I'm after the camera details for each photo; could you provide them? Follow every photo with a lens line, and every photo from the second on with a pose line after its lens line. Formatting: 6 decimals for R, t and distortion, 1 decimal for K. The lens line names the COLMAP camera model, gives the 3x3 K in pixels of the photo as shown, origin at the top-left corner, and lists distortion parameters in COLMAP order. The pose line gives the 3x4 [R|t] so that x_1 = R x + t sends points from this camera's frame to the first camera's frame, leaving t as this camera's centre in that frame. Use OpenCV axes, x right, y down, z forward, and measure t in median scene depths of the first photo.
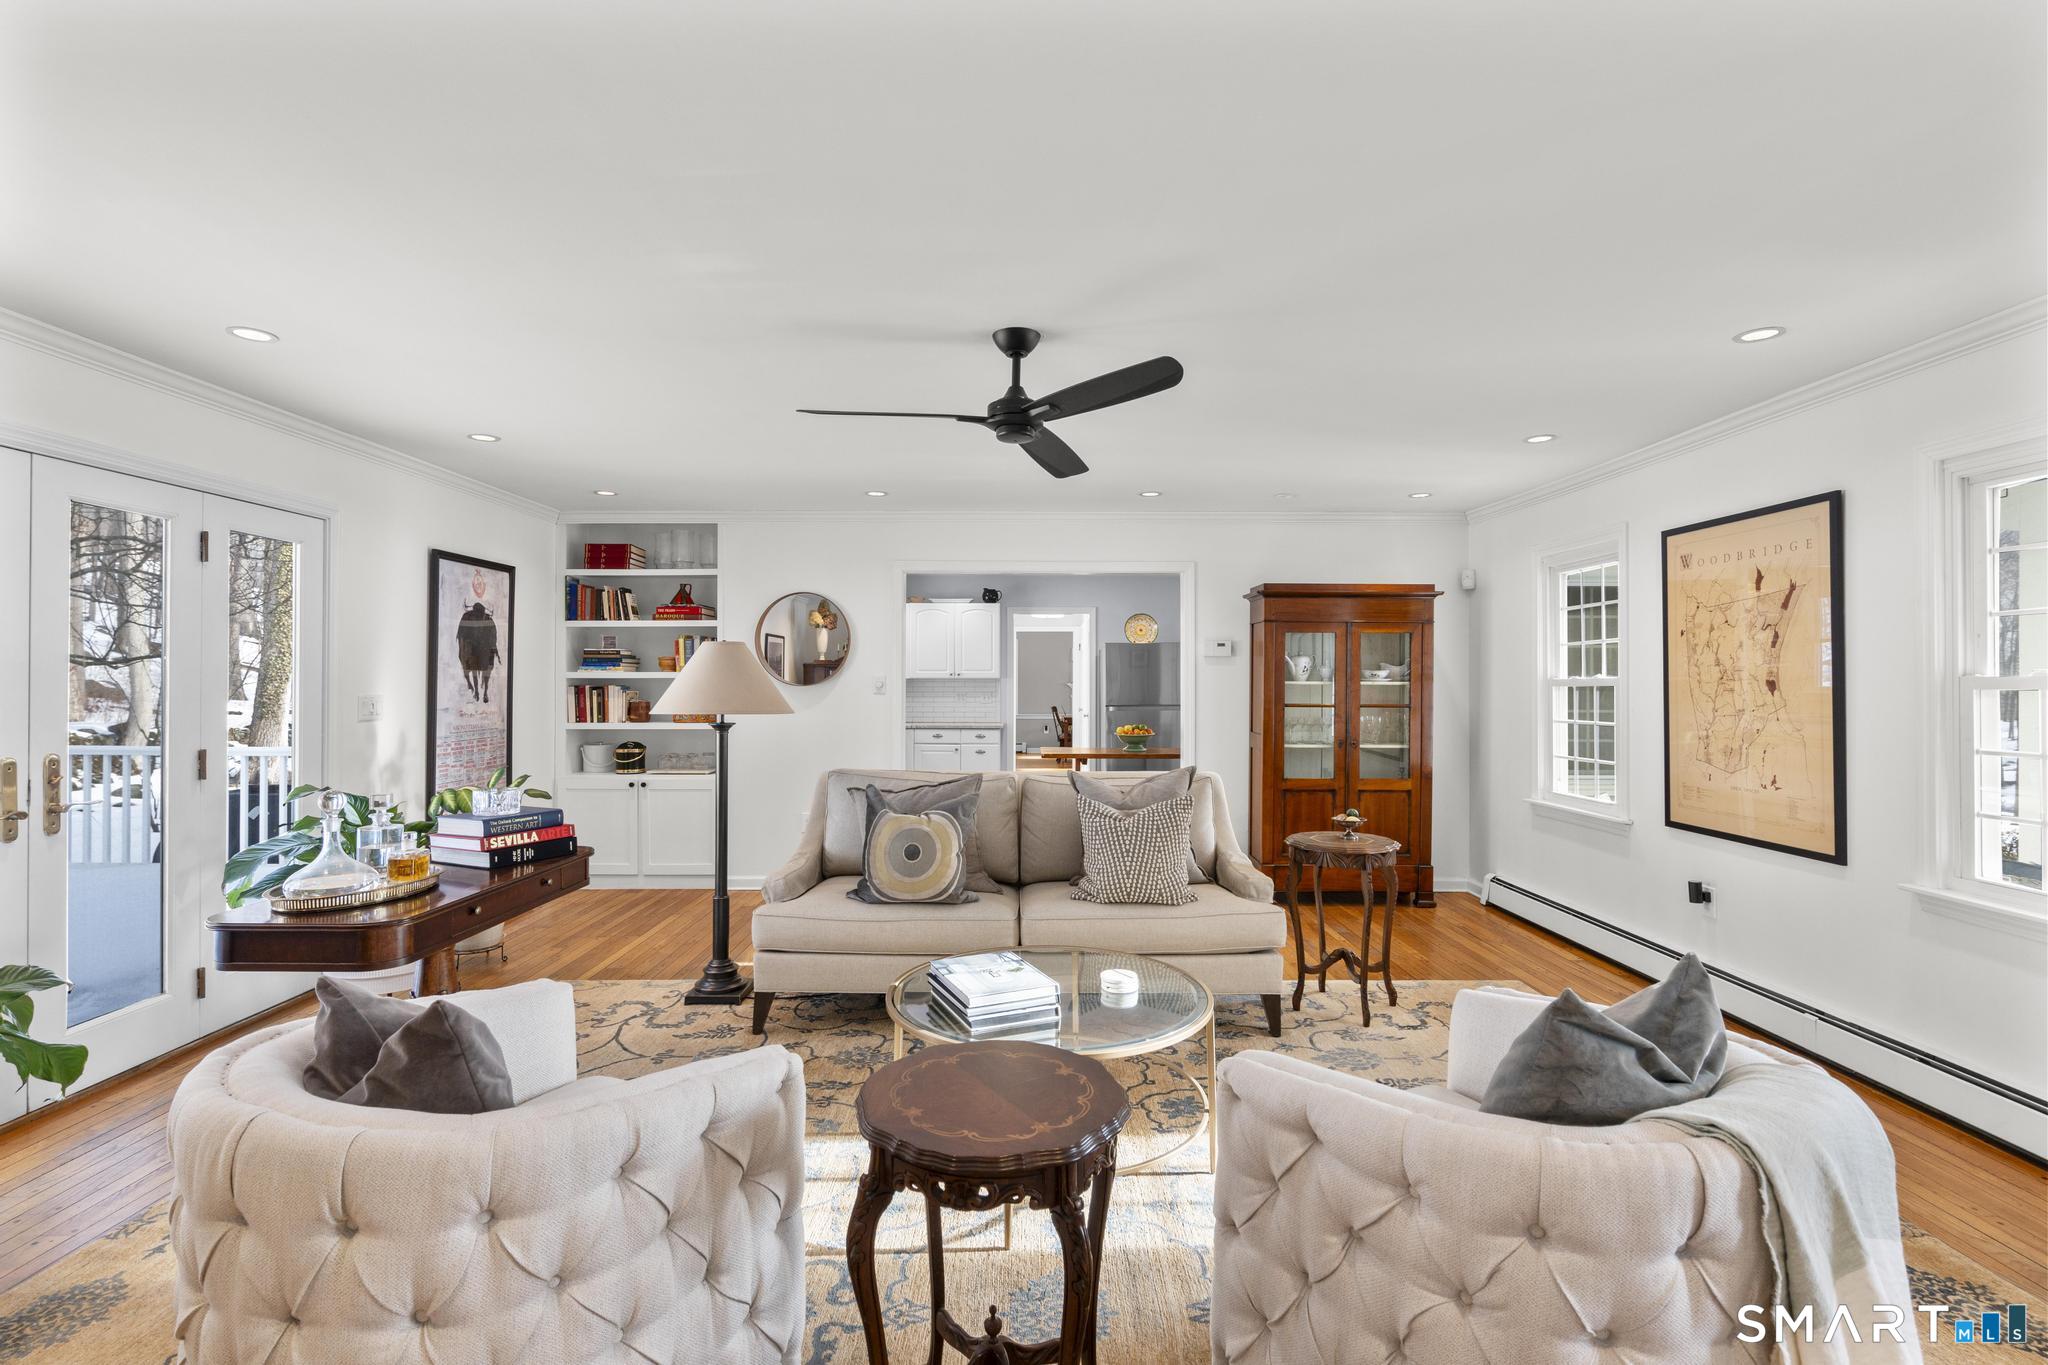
lens RADIAL K [[930.4, 0, 1013.9], [0, 930.4, 679.4], [0, 0, 1]] dist [-0.001570, 0.000223]
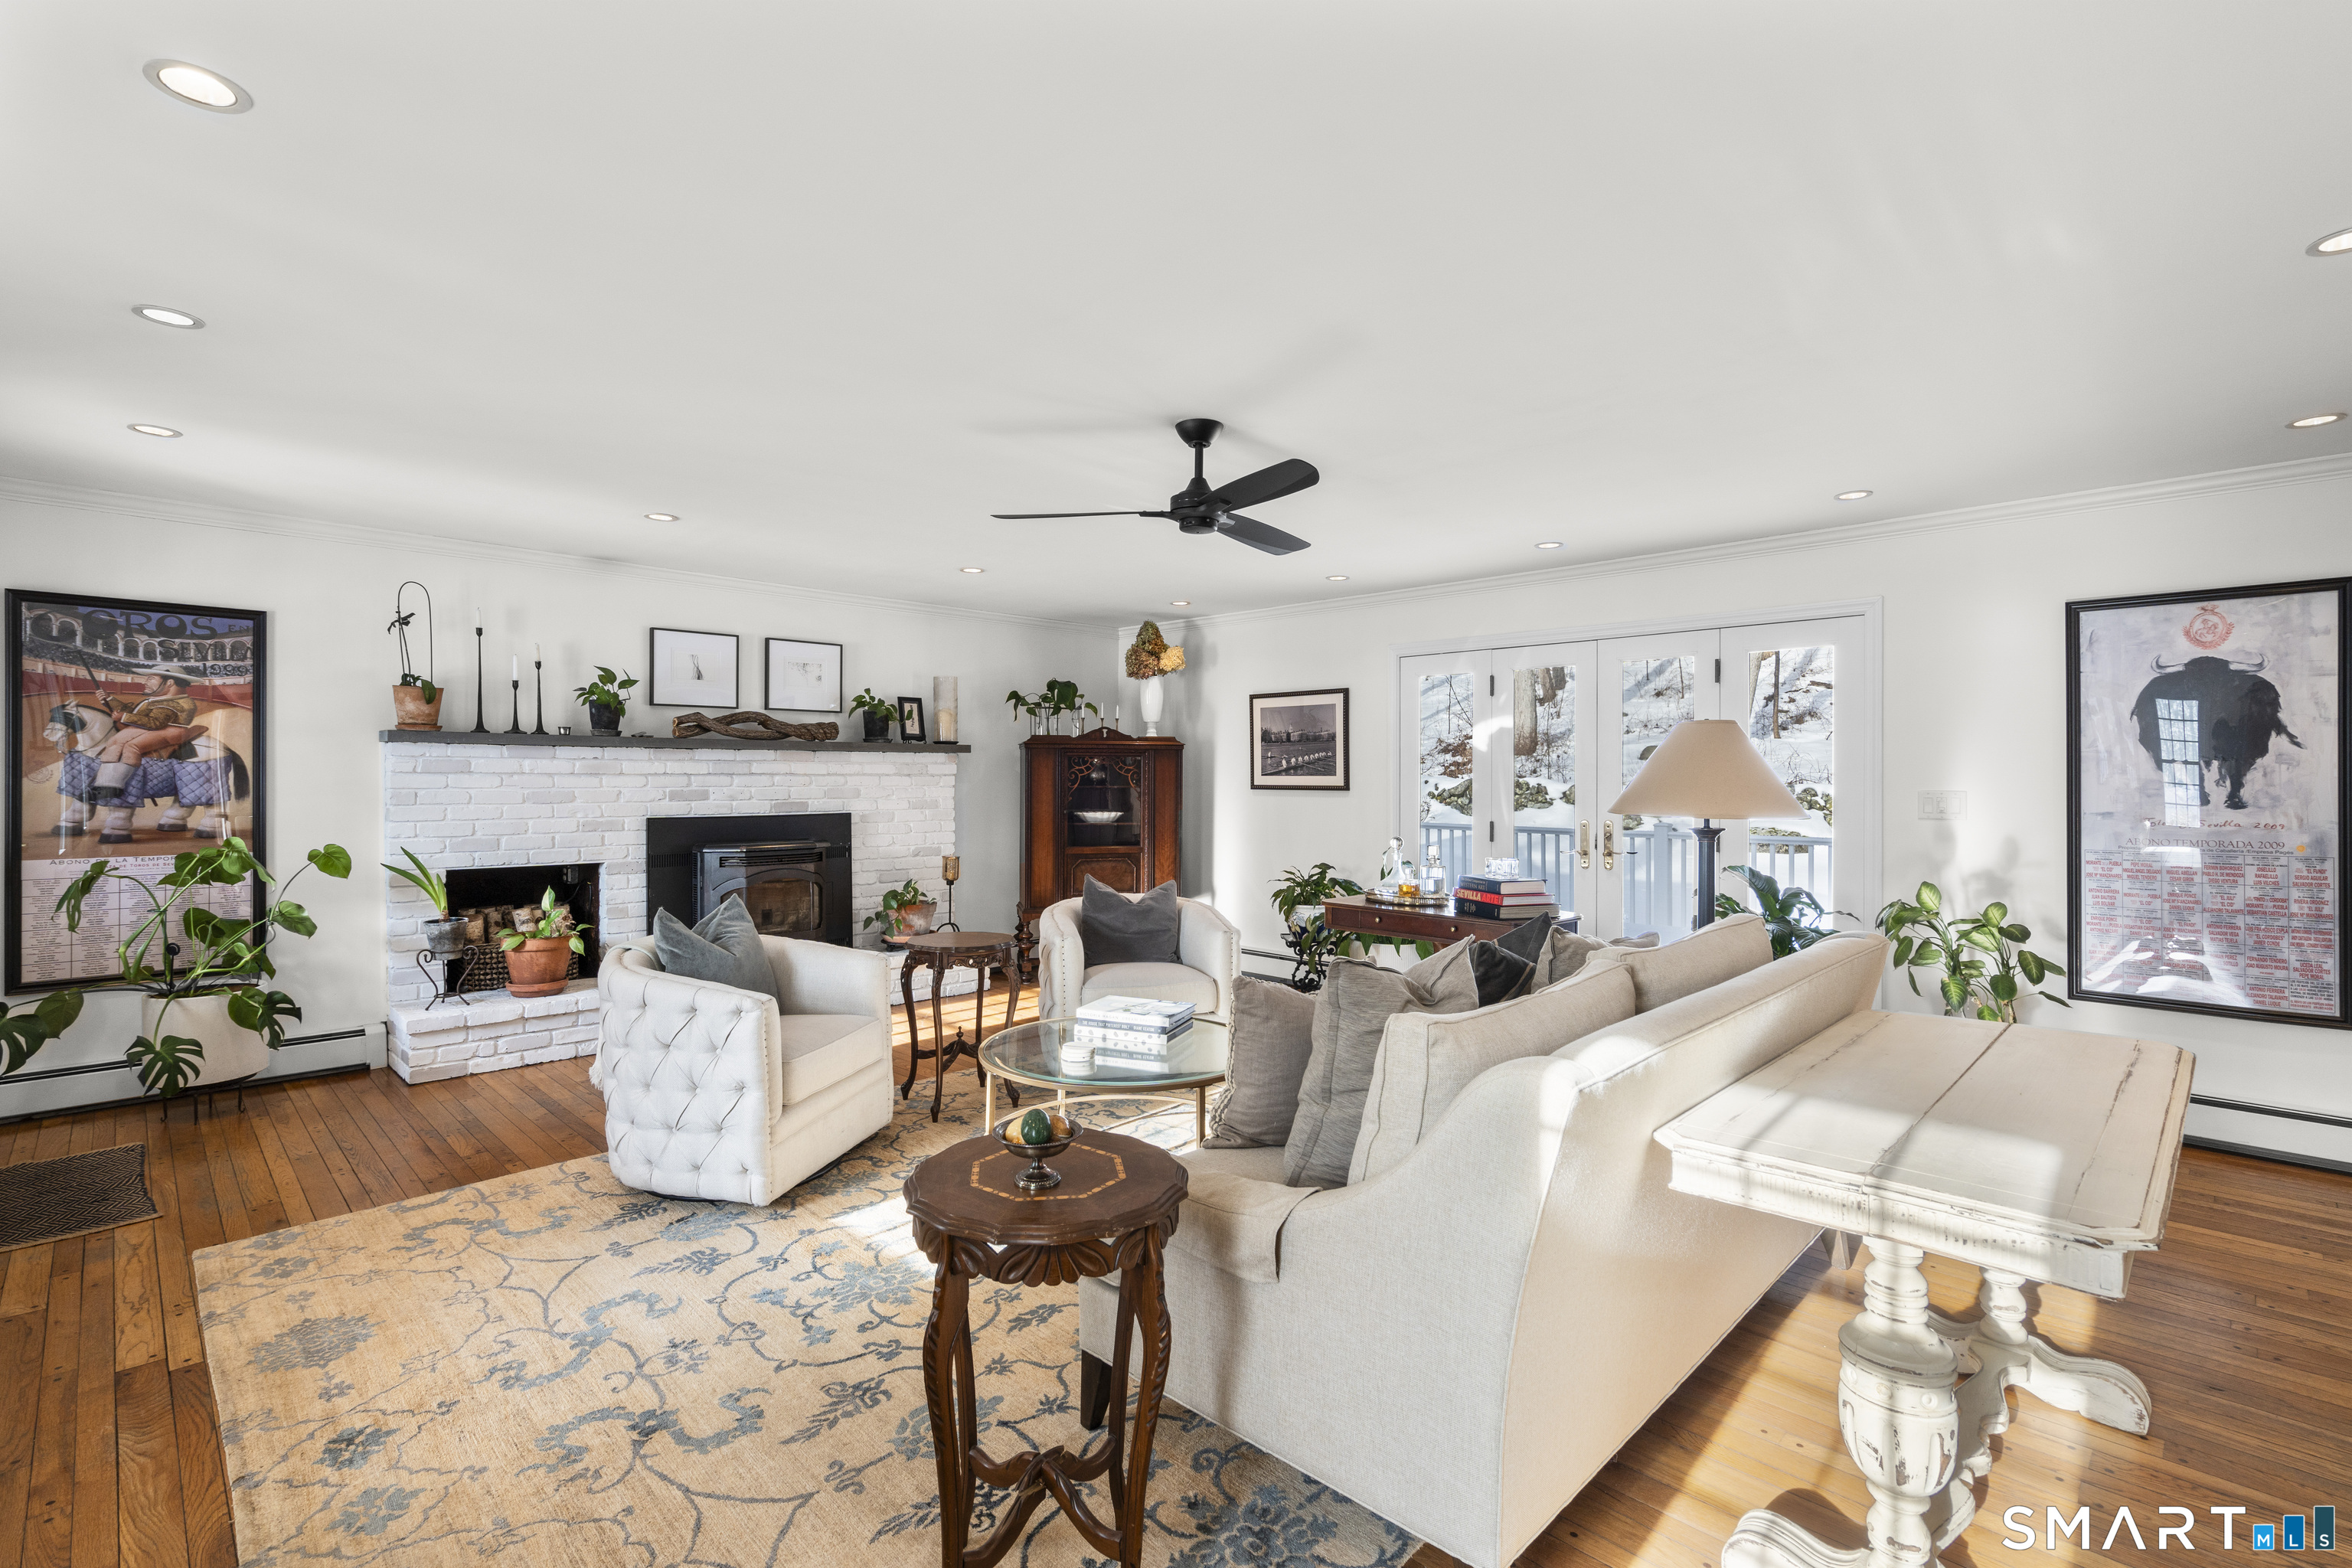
lens RADIAL K [[1068.5, 0, 1164.4], [0, 1068.5, 780.4], [0, 0, 1]] dist [-0.001570, 0.000223]
pose [[-0.705325, -0.002721, -0.708879, 0.511317], [-0.002504, 0.999996, -0.001347, 0.008747], [0.708880, 0.000825, -0.705329, 1.079590]]
